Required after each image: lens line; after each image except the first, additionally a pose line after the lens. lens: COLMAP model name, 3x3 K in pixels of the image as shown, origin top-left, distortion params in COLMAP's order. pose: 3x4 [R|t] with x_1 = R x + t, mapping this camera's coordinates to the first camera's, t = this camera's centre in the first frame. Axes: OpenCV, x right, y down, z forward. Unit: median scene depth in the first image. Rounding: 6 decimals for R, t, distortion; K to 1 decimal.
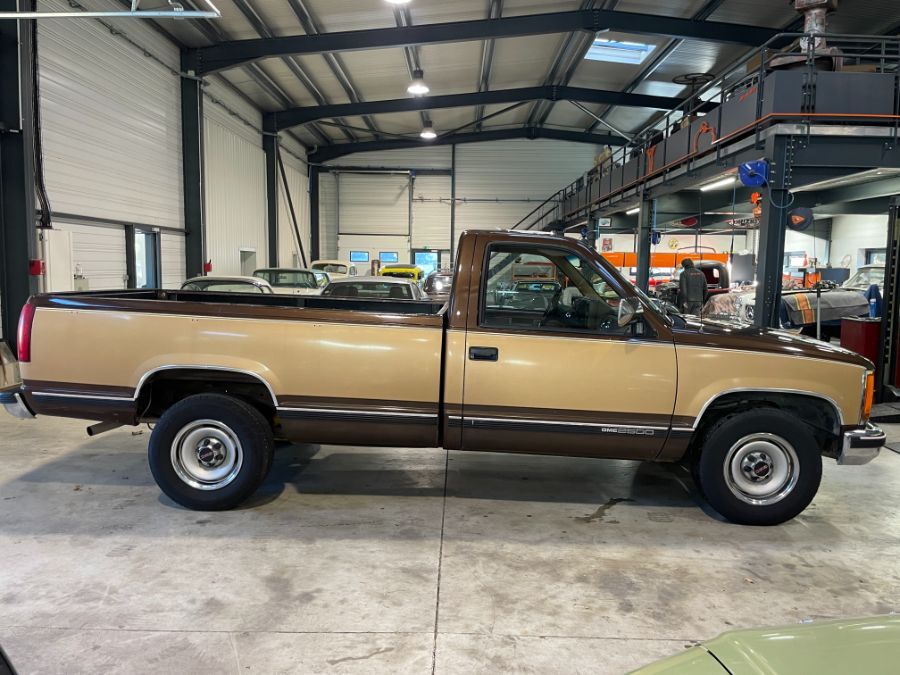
lens RADIAL K [[692.0, 0, 449.2], [0, 692.0, 323.9], [0, 0, 1]] dist [0.094726, -0.139565]
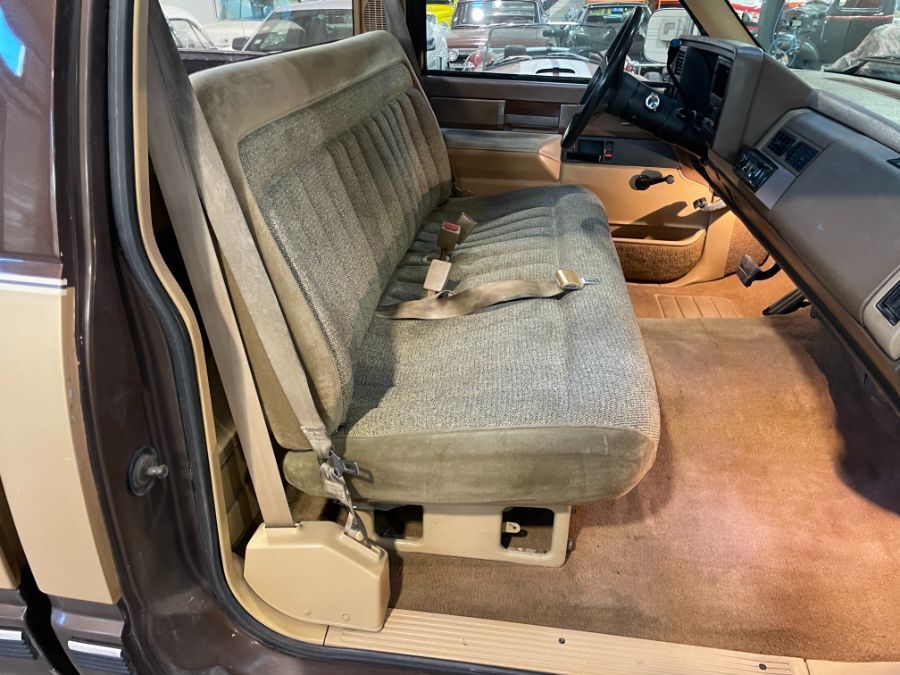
lens RADIAL K [[692.0, 0, 449.2], [0, 692.0, 323.9], [0, 0, 1]] dist [0.094726, -0.139565]
pose [[0.995188, 0.025728, -0.094542, 0.110090], [0.009197, 0.936123, 0.351553, -0.032786], [0.097548, -0.350731, 0.931382, 0.652712]]
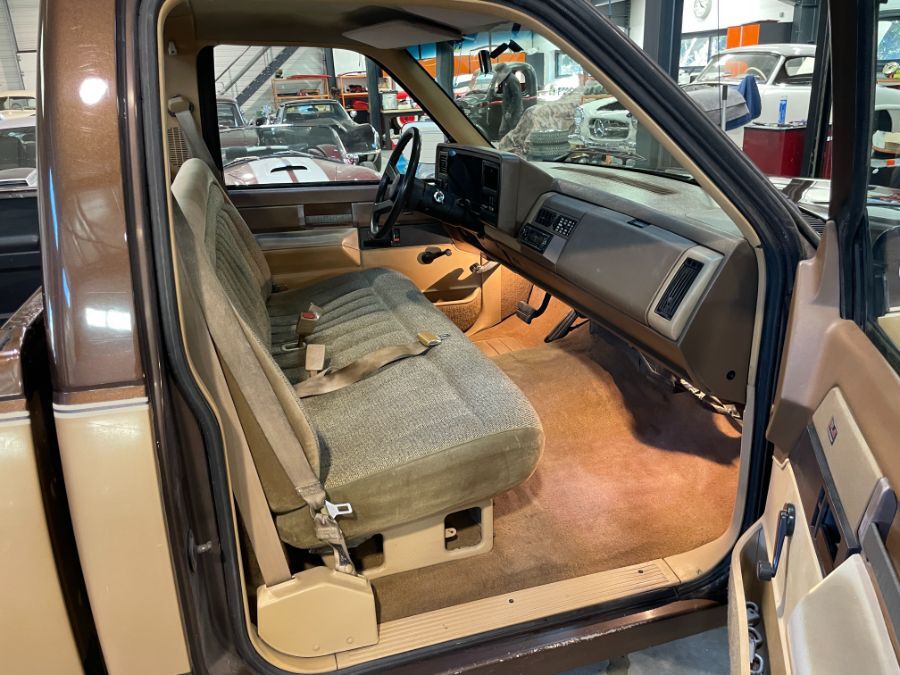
lens RADIAL K [[692.0, 0, 449.2], [0, 692.0, 323.9], [0, 0, 1]] dist [0.094726, -0.139565]
pose [[0.944745, -0.162409, 0.284745, 0.042930], [0.086186, 0.961144, 0.262249, -0.049949], [-0.316272, -0.223218, 0.922033, 0.595824]]
